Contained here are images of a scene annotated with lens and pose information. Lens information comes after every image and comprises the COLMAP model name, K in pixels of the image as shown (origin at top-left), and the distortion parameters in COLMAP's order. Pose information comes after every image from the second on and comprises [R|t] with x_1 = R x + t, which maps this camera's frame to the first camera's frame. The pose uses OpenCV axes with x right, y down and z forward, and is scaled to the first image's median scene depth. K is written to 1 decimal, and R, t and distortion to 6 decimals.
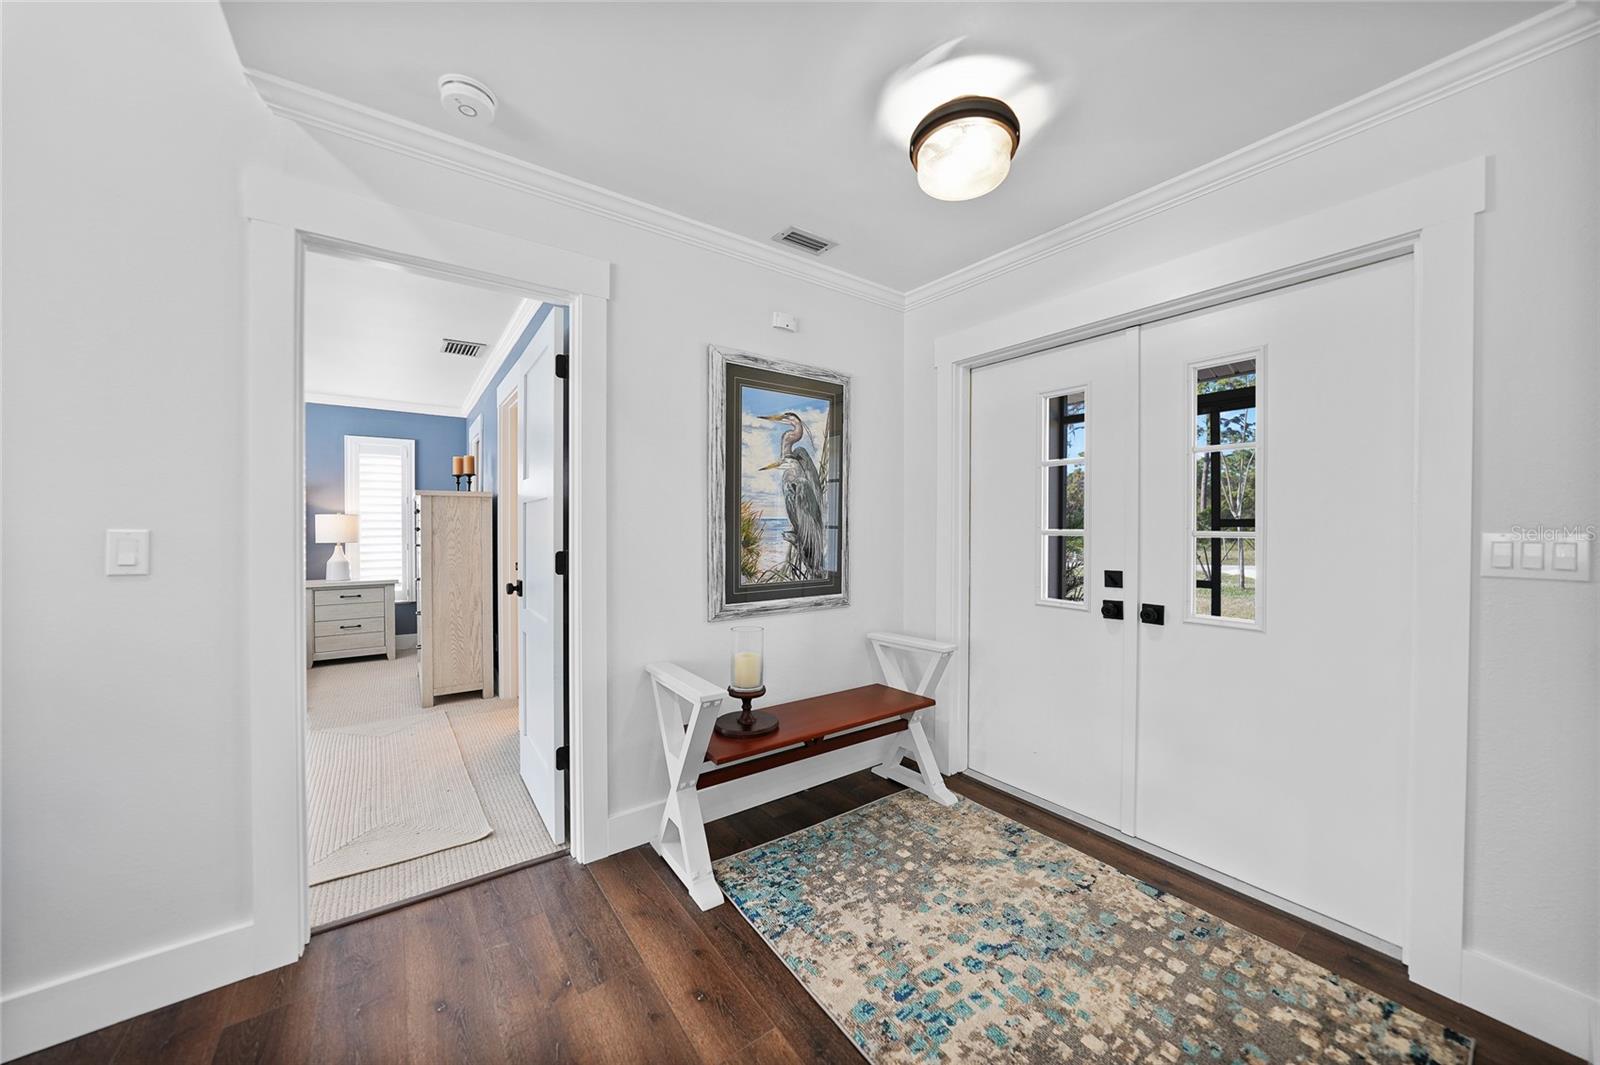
lens RADIAL K [[569.6, 0, 799.5], [0, 569.6, 527.1], [0, 0, 1]] dist [-0.027915, 0.007454]
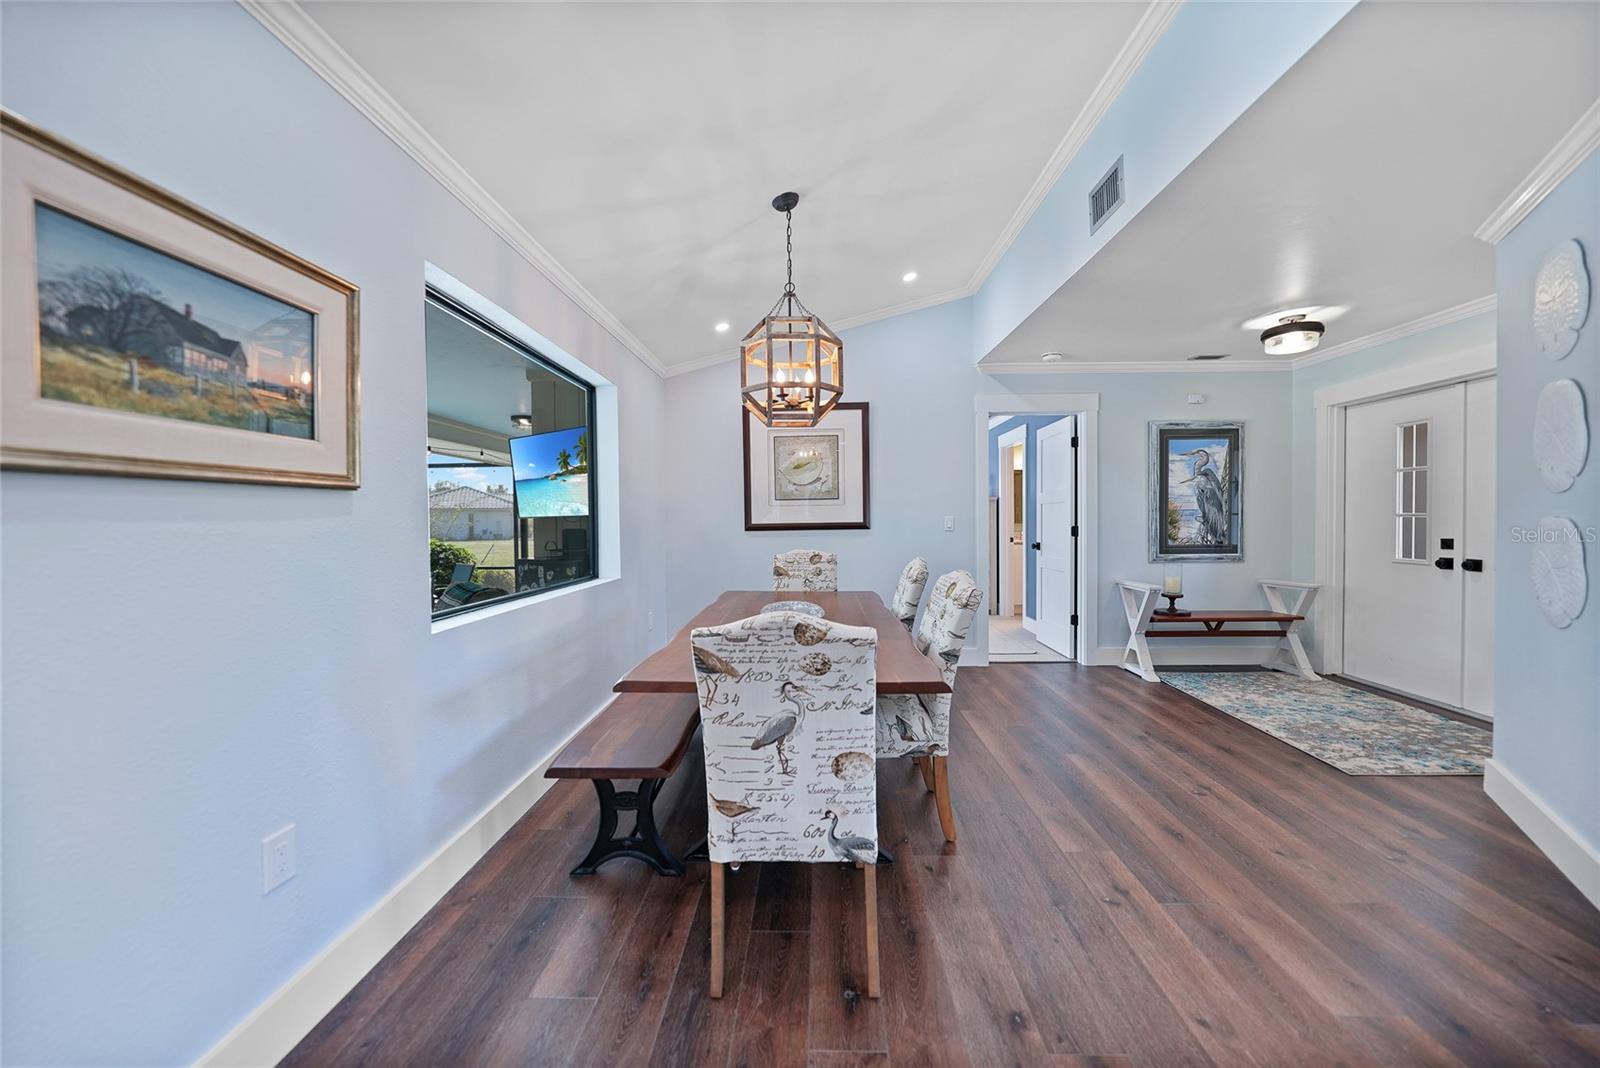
lens RADIAL K [[569.6, 0, 799.5], [0, 569.6, 528.6], [0, 0, 1]] dist [-0.027915, 0.007454]
pose [[0.788181, 0.001891, -0.615441, 0.083088], [0.007665, 0.999888, 0.012888, 0.014482], [0.615396, -0.014876, 0.788078, -1.223822]]
